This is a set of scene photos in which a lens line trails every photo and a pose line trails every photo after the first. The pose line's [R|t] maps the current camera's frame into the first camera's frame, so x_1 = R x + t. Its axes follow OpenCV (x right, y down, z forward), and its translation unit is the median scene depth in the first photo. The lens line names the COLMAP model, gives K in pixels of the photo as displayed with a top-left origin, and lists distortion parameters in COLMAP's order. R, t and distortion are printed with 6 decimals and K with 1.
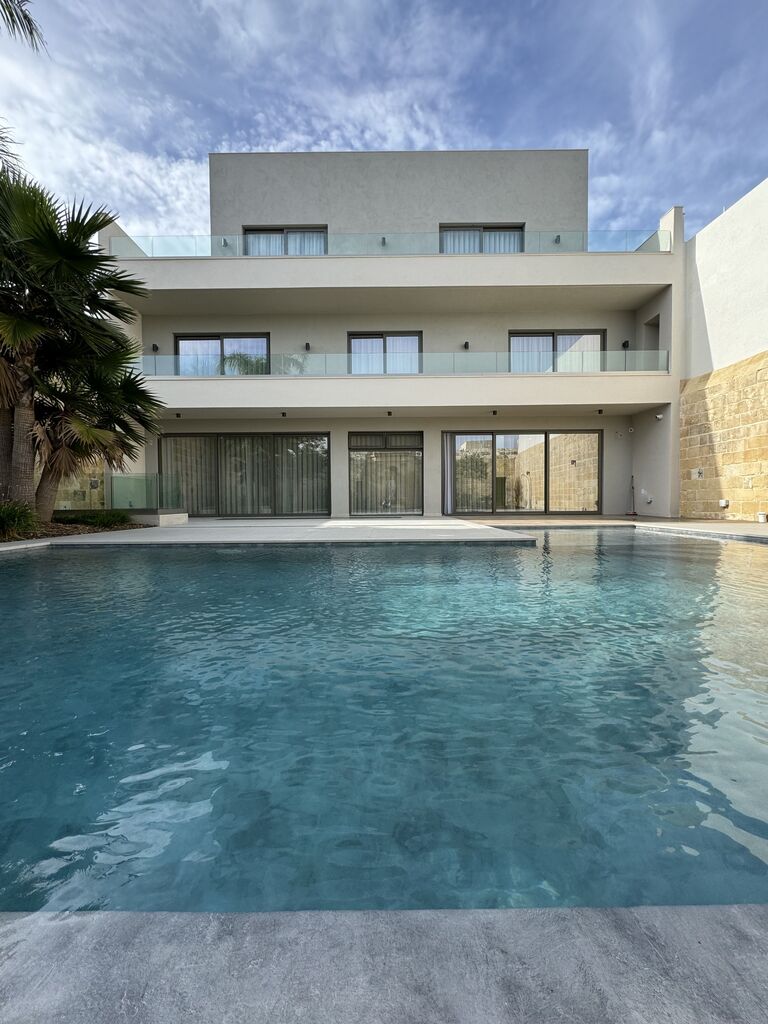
lens RADIAL K [[409.3, 0, 383.9], [0, 409.3, 510.9], [0, 0, 1]] dist [-0.001027, -0.000260]
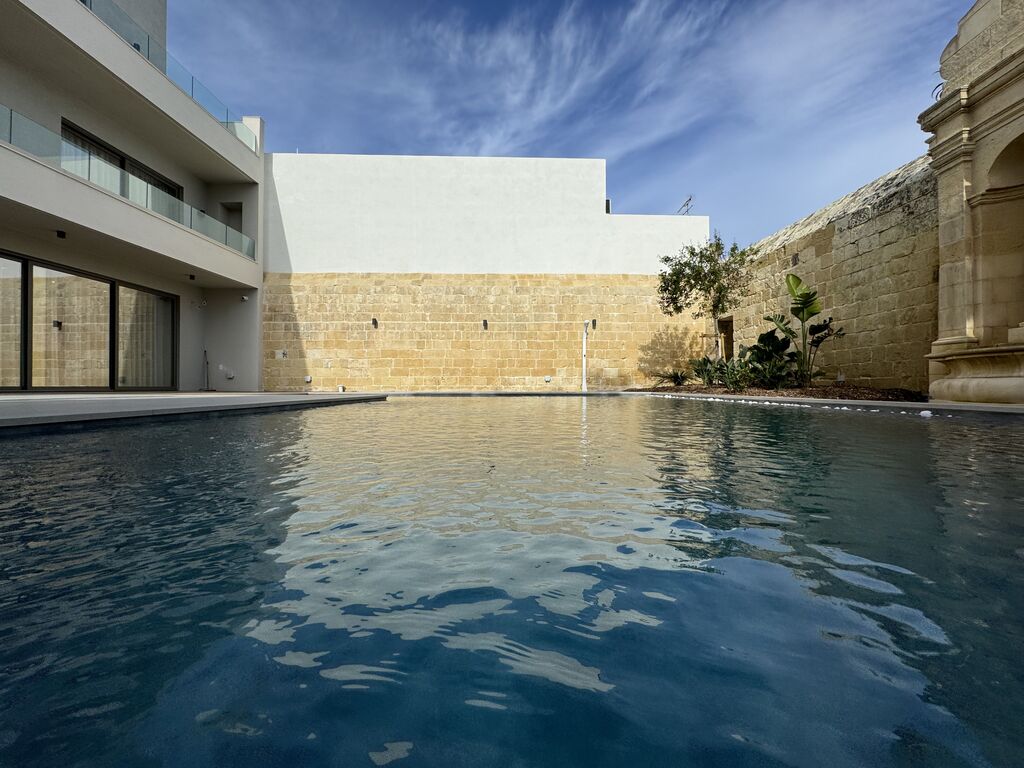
lens RADIAL K [[409.3, 0, 513.3], [0, 409.3, 387.1], [0, 0, 1]] dist [-0.001027, -0.000260]
pose [[0.021067, 0.010878, 0.999719, -0.416291], [0.023841, 0.999651, -0.011380, 0.035016], [-0.999494, 0.024074, 0.020800, 0.307917]]
